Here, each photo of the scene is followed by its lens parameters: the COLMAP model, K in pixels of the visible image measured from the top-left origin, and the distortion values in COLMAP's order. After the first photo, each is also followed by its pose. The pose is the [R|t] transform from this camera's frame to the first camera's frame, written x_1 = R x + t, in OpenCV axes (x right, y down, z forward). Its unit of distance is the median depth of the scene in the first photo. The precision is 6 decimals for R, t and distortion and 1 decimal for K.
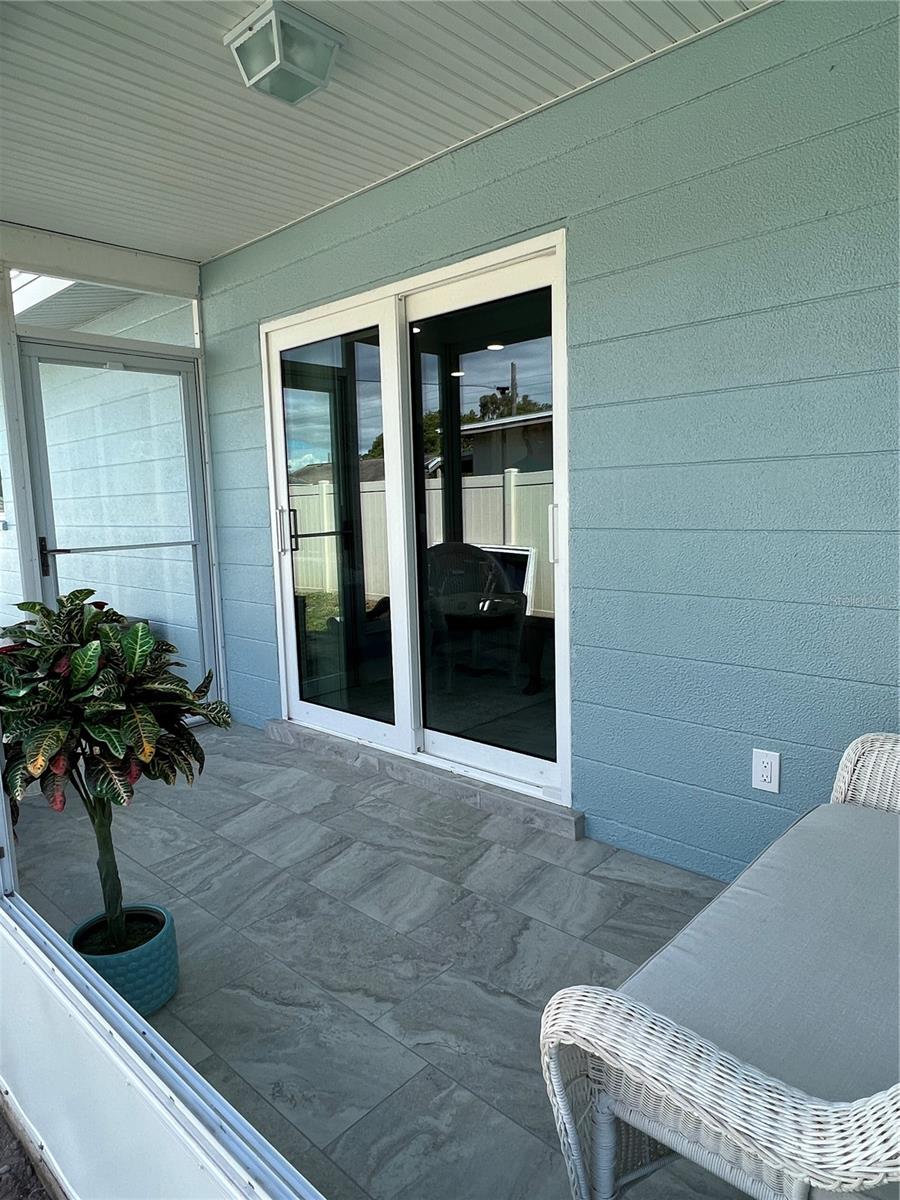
lens RADIAL K [[747.2, 0, 450.0], [0, 747.2, 597.1], [0, 0, 1]] dist [0.004980, 0.000336]
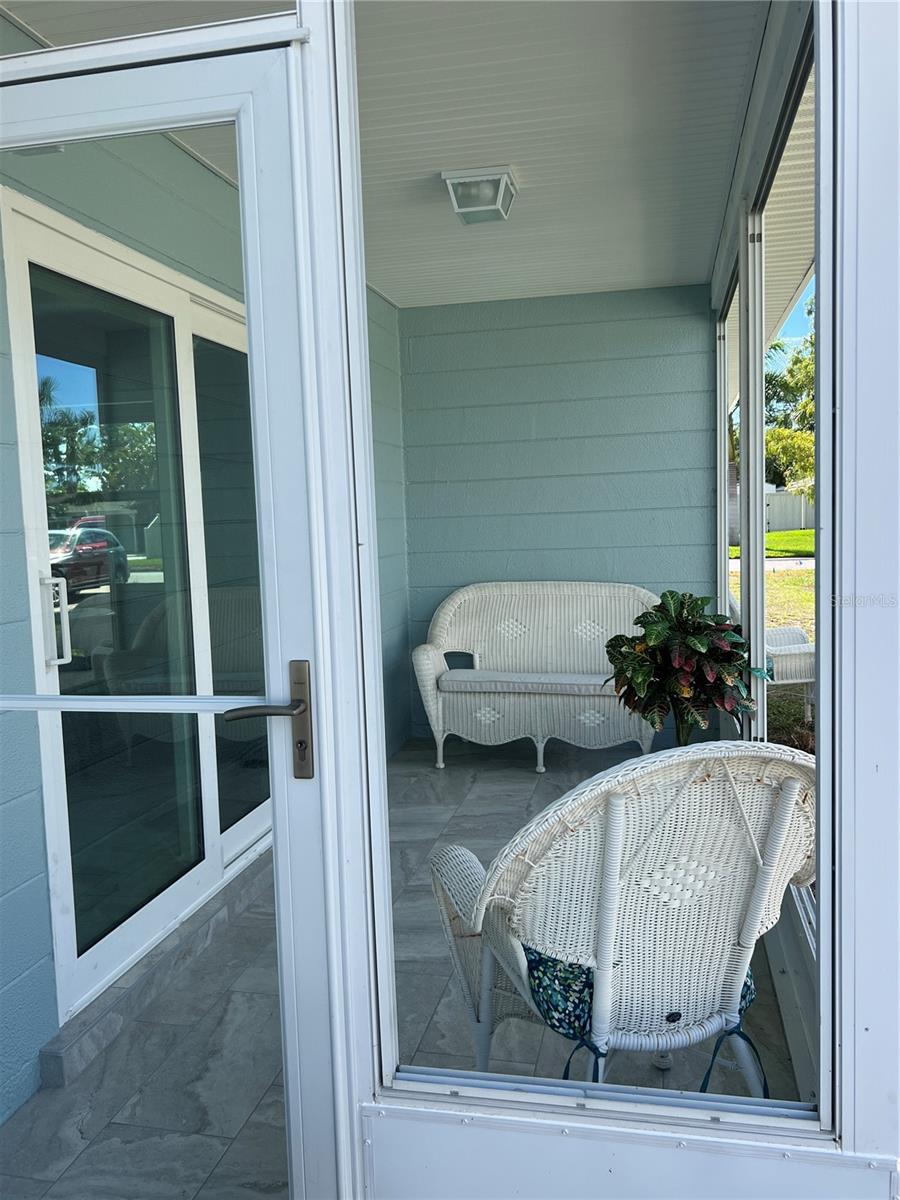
lens RADIAL K [[977.1, 0, 450.3], [0, 977.1, 601.9], [0, 0, 1]] dist [-0.015679, -0.011392]
pose [[-0.512336, -0.032591, 0.858167, -0.929753], [0.157389, 0.978791, 0.131135, -0.148433], [-0.844240, 0.202252, -0.496340, 1.131335]]
